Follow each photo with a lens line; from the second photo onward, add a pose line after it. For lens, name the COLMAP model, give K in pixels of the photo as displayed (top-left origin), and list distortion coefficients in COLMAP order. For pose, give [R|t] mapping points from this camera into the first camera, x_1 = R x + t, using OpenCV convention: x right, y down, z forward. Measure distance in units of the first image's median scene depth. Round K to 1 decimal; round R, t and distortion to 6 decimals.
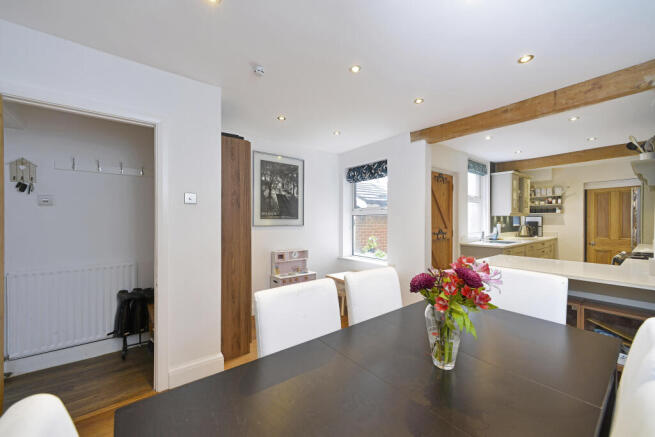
lens RADIAL K [[259.0, 0, 328.1], [0, 259.0, 221.5], [0, 0, 1]] dist [-0.000028, 0.000056]
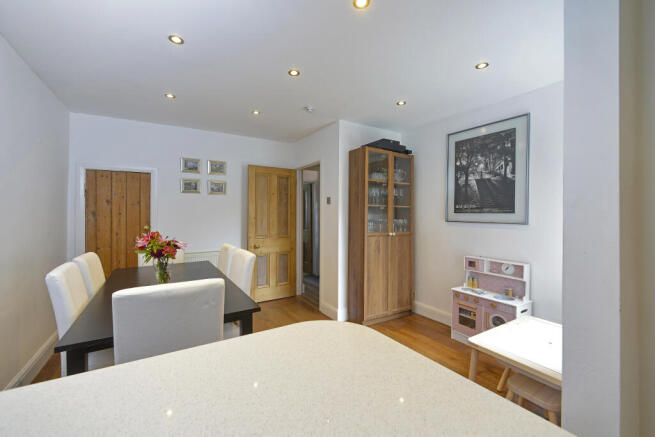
lens RADIAL K [[259.0, 0, 322.1], [0, 259.0, 211.5], [0, 0, 1]] dist [-0.000028, 0.000056]
pose [[-0.103834, -0.003609, -0.994588, 0.579068], [-0.001662, 0.999993, -0.003455, -0.011132], [0.994593, 0.001294, -0.103839, 0.632730]]
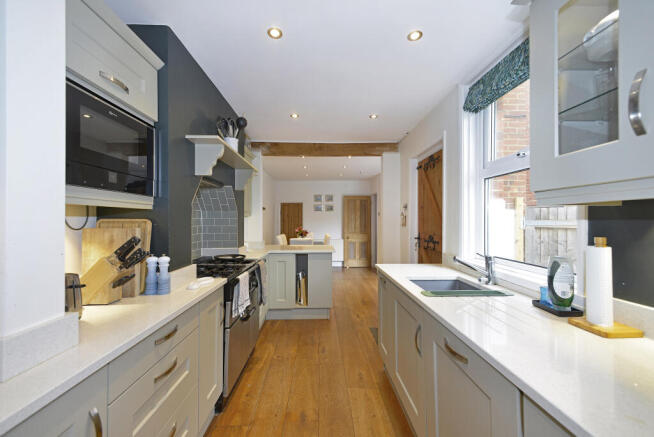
lens RADIAL K [[258.6, 0, 328.7], [0, 258.6, 219.5], [0, 0, 1]] dist [-0.000028, 0.000056]
pose [[-0.596843, 0.000002, -0.802358, 1.076978], [0.000635, 1.000000, -0.000470, -0.013292], [0.802358, -0.000790, -0.596843, 1.144767]]
